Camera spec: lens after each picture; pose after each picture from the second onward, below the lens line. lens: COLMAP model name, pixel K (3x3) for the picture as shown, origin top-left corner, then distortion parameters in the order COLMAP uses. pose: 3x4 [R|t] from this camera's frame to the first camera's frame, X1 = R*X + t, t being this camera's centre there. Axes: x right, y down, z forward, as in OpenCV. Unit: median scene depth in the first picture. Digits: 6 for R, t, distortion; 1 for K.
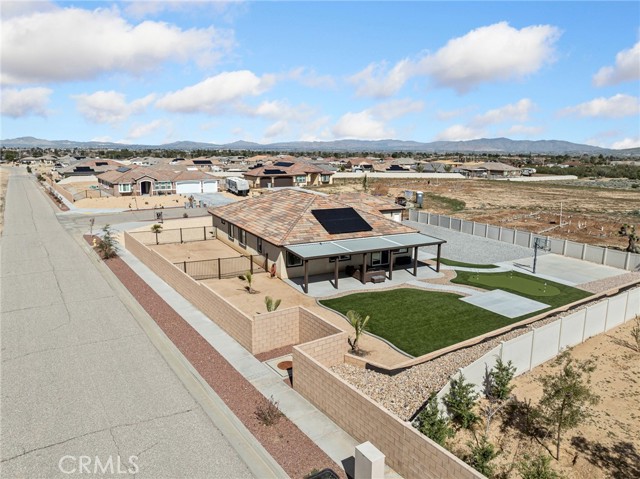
lens RADIAL K [[456.3, 0, 317.9], [0, 456.3, 239.0], [0, 0, 1]] dist [-0.040626, 0.006622]
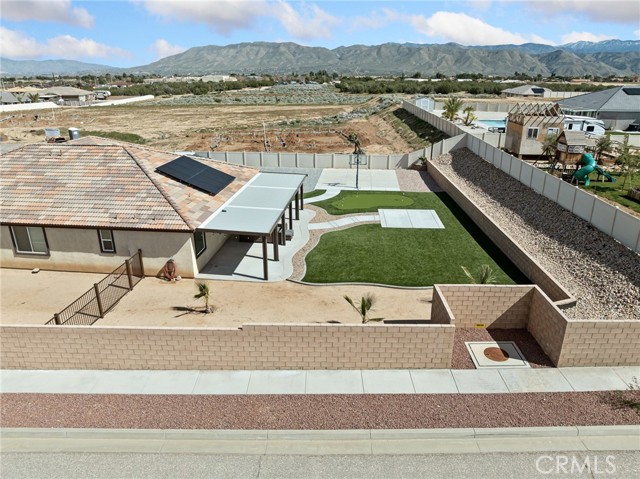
lens RADIAL K [[456.3, 0, 319.9], [0, 456.3, 239.0], [0, 0, 1]] dist [-0.040626, 0.006622]
pose [[0.568703, -0.300215, 0.765799, -0.465399], [0.170971, 0.953824, 0.246959, -0.097474], [-0.804578, -0.009517, 0.593770, 0.457020]]
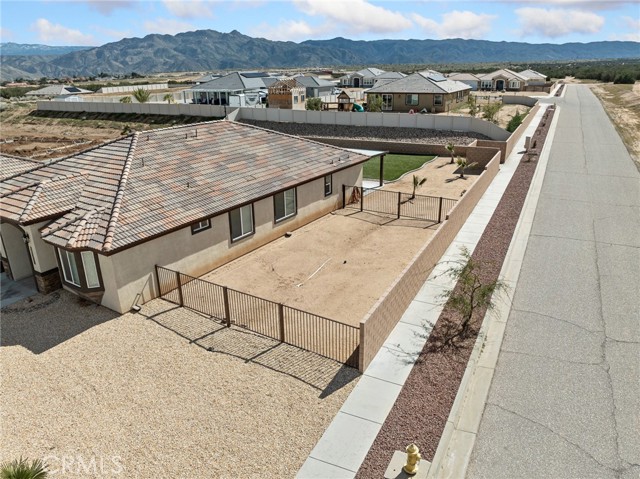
lens RADIAL K [[456.3, 0, 315.2], [0, 456.3, 244.9], [0, 0, 1]] dist [-0.040626, 0.006622]
pose [[-0.485830, -0.322476, 0.812390, -0.844508], [0.187565, 0.869335, 0.457249, -0.277701], [-0.853691, 0.374521, -0.361864, 1.461597]]
